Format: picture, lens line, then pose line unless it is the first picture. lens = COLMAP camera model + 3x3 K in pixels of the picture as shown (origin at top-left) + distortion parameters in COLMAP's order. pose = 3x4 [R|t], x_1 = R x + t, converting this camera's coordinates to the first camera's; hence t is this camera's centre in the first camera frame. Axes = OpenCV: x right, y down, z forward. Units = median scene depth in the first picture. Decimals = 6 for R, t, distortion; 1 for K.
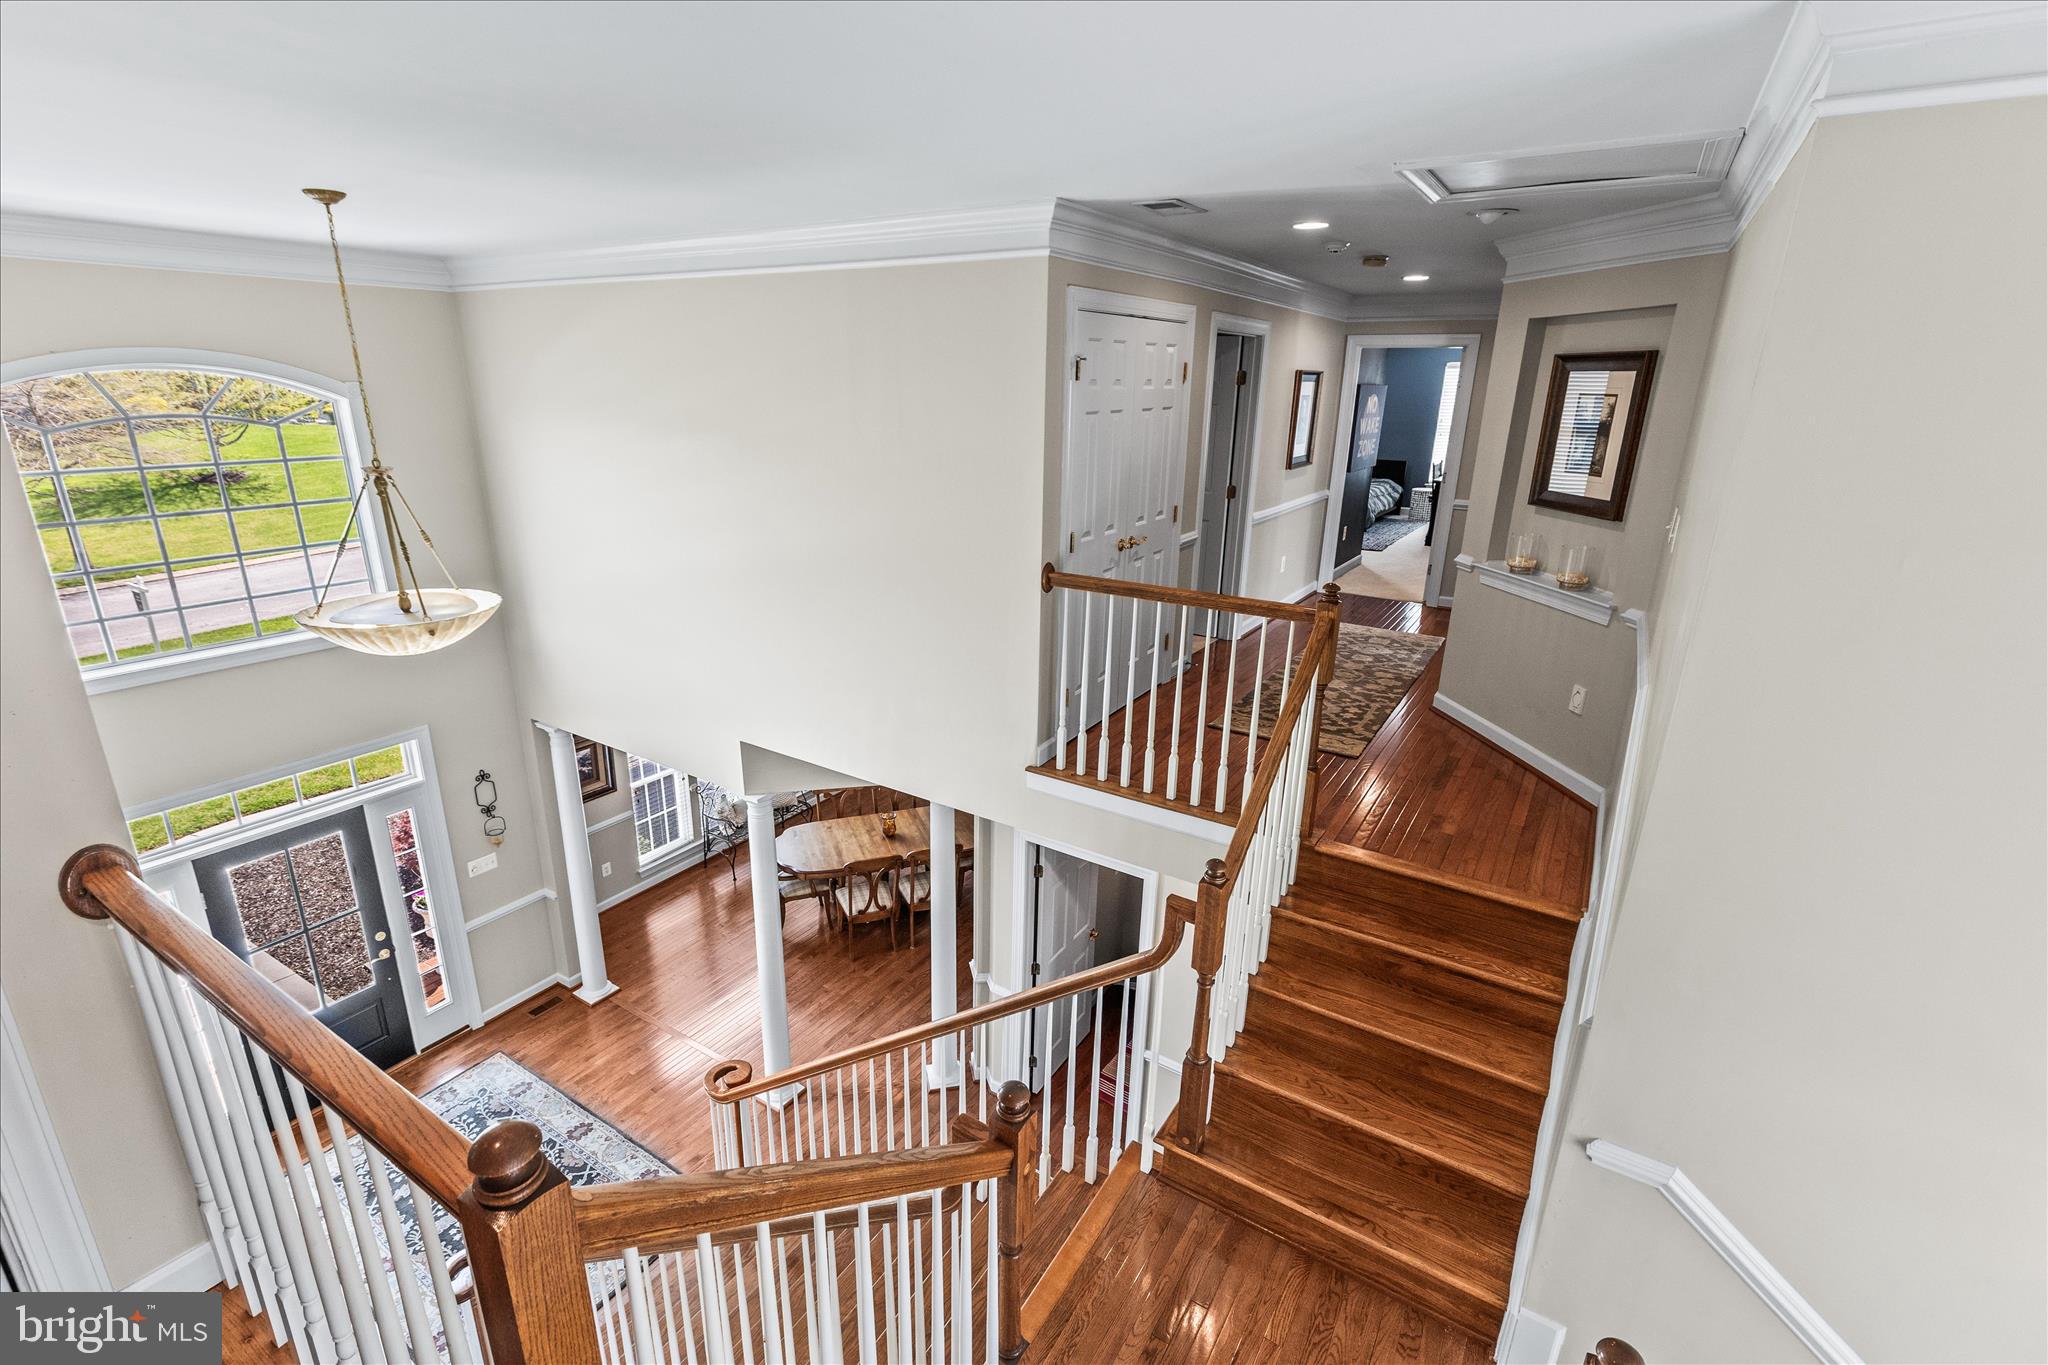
lens RADIAL K [[937.6, 0, 1030.4], [0, 937.6, 673.4], [0, 0, 1]] dist [0.003486, -0.000468]
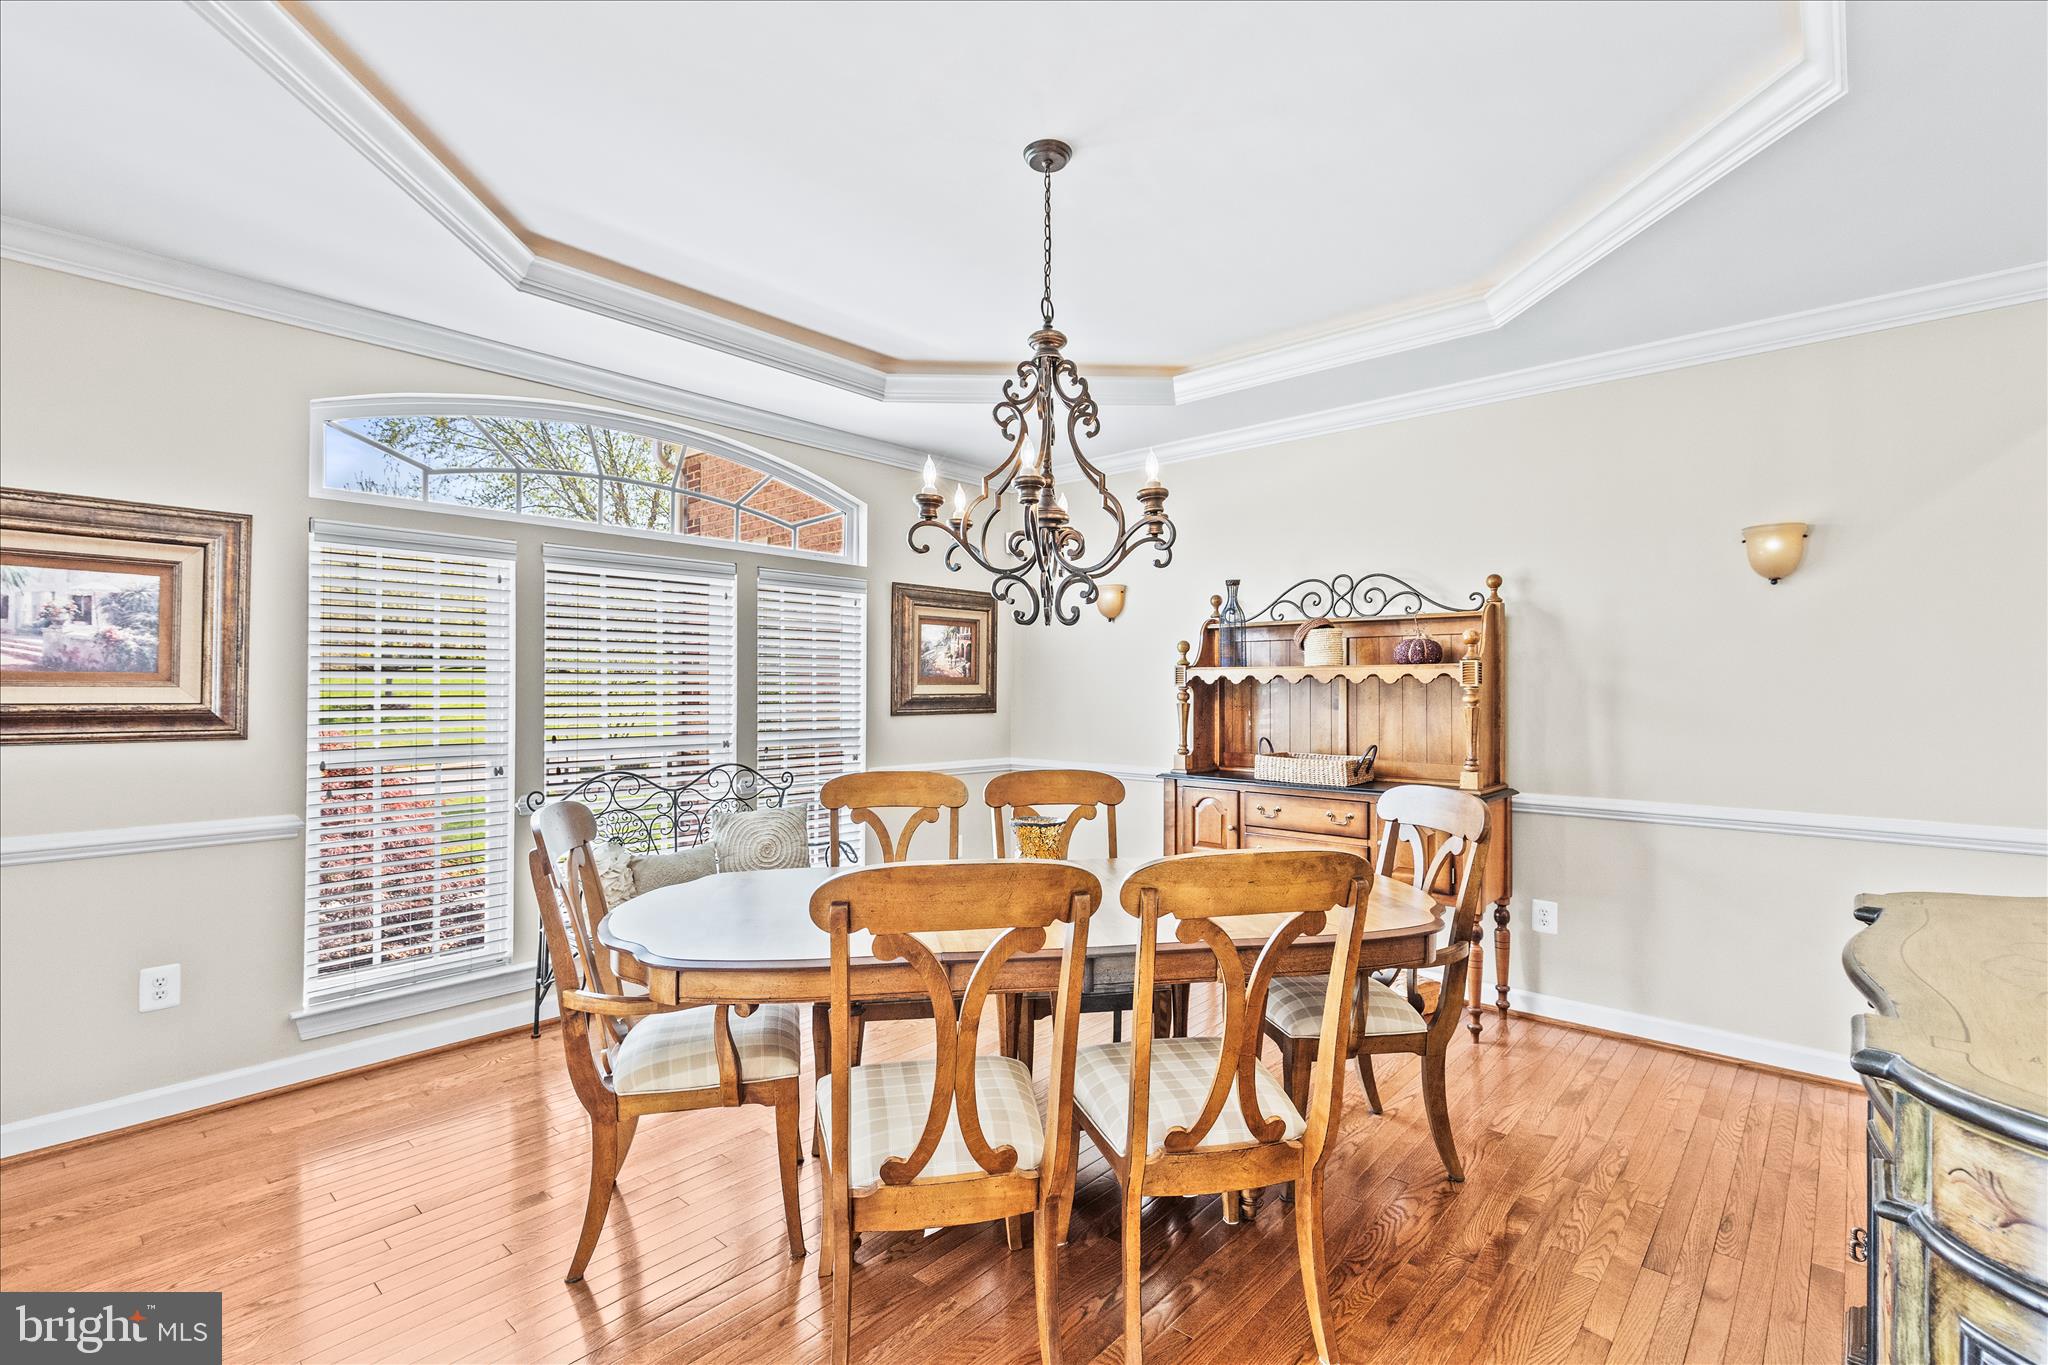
lens RADIAL K [[937.6, 0, 1018.6], [0, 937.6, 686.6], [0, 0, 1]] dist [0.003486, -0.000468]
pose [[0.985184, -0.017244, -0.170634, -0.125757], [-0.035581, 0.952735, -0.301713, 0.231041], [0.167772, 0.303314, 0.938005, 0.838961]]
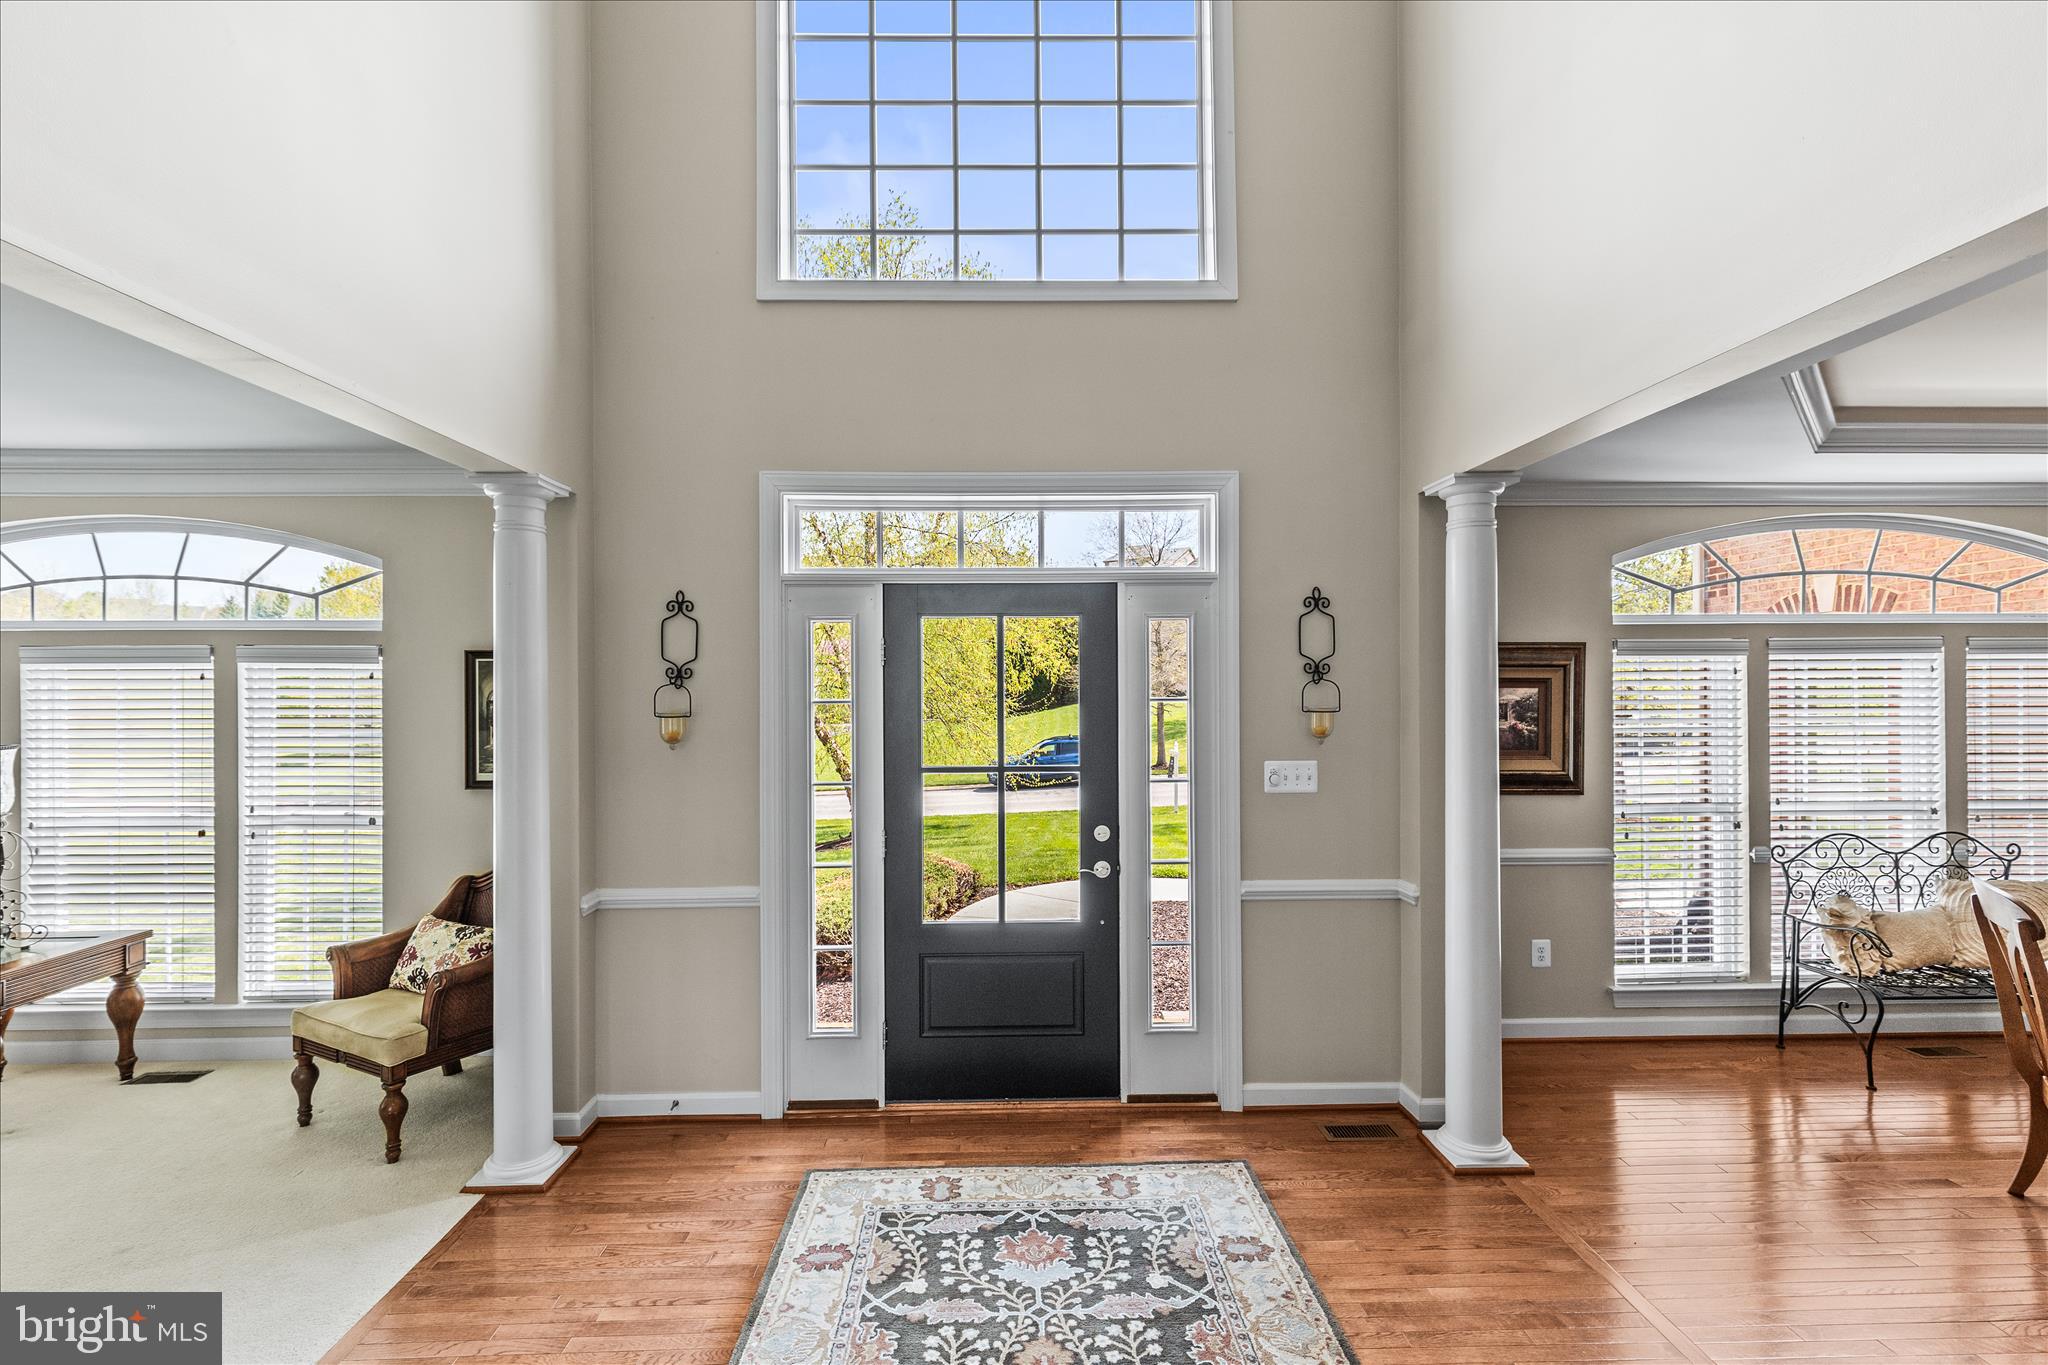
lens RADIAL K [[937.6, 0, 1014.1], [0, 937.6, 693.7], [0, 0, 1]] dist [0.003486, -0.000468]
pose [[0.552966, -0.022964, -0.832887, -0.222079], [-0.237078, 0.953964, -0.183702, 0.274863], [0.798763, 0.299040, 0.522065, 0.560036]]
